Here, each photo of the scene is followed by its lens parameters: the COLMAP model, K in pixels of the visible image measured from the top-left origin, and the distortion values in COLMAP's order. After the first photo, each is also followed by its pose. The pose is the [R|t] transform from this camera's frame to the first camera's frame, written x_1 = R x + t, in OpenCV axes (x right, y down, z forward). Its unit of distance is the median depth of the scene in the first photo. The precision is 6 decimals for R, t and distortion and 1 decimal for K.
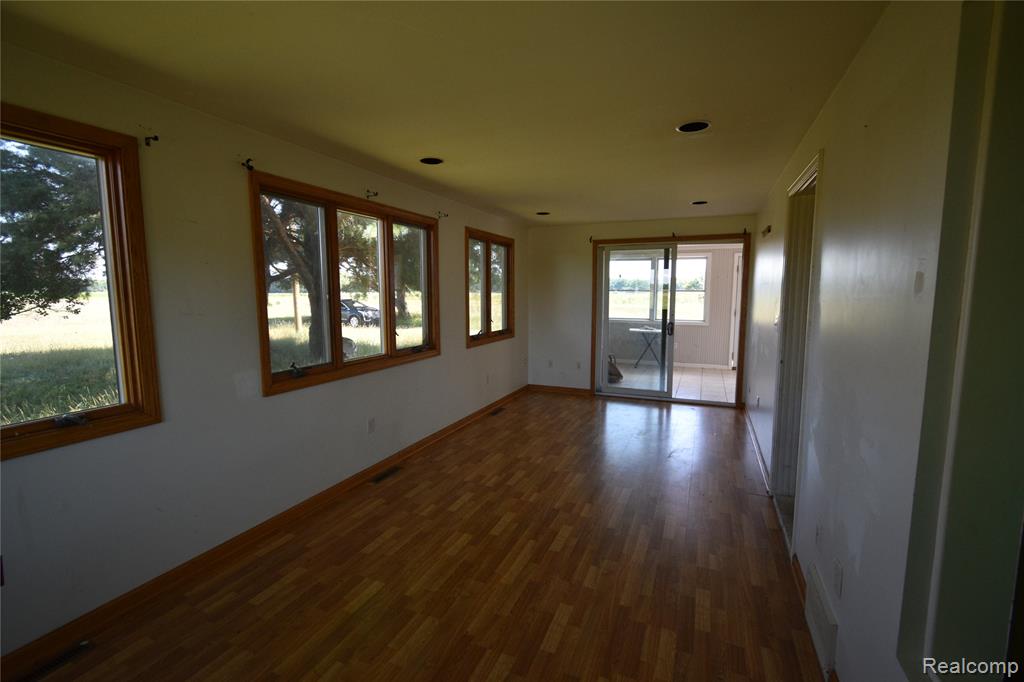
lens RADIAL K [[449.6, 0, 515.4], [0, 449.6, 339.4], [0, 0, 1]] dist [0.008613, -0.005191]
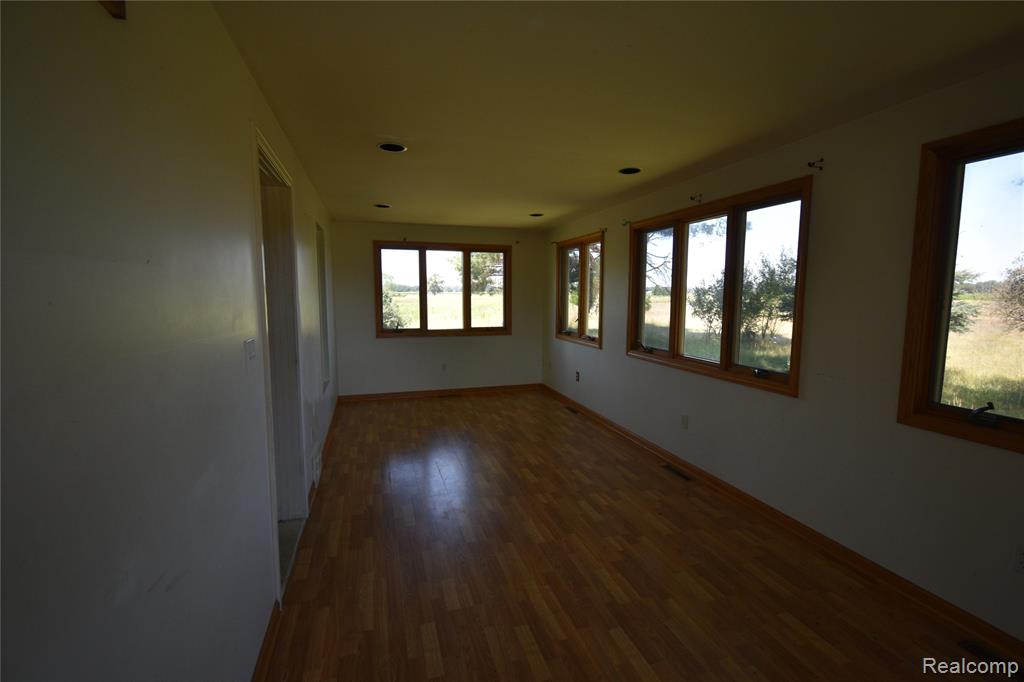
lens RADIAL K [[449.6, 0, 515.4], [0, 449.6, 339.4], [0, 0, 1]] dist [0.008613, -0.005191]
pose [[-0.758967, 0.071037, -0.647242, 0.669023], [-0.064904, 0.980827, 0.183756, -0.170255], [0.647886, 0.181473, -0.739805, 1.539654]]
